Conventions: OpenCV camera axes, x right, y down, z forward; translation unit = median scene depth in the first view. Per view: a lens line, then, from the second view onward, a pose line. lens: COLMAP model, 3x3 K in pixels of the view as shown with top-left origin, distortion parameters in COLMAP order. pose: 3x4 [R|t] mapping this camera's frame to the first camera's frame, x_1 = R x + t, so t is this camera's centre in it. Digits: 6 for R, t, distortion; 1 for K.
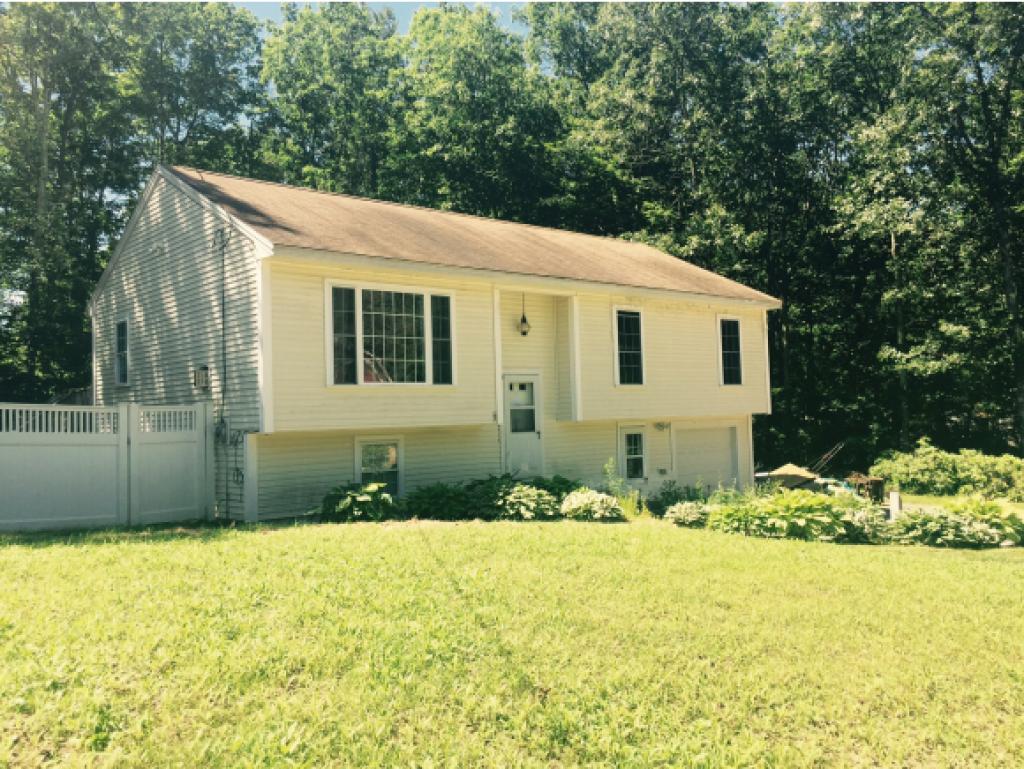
lens RADIAL K [[875.6, 0, 512.0], [0, 875.6, 384.5], [0, 0, 1]] dist [0.233763, -0.343450]
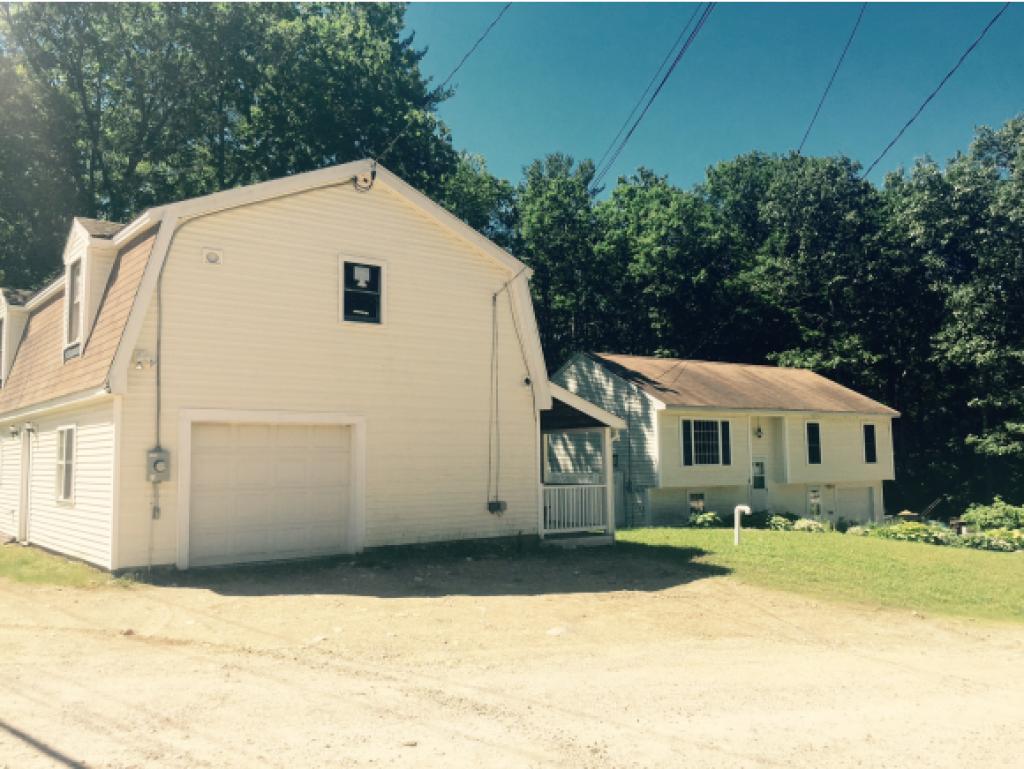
lens RADIAL K [[880.9, 0, 512.0], [0, 880.9, 384.5], [0, 0, 1]] dist [0.089105, -0.004487]
pose [[0.994229, 0.011723, -0.106633, -0.291134], [-0.016368, 0.998950, -0.042782, -0.073889], [0.106020, 0.044280, 0.993378, -0.896345]]
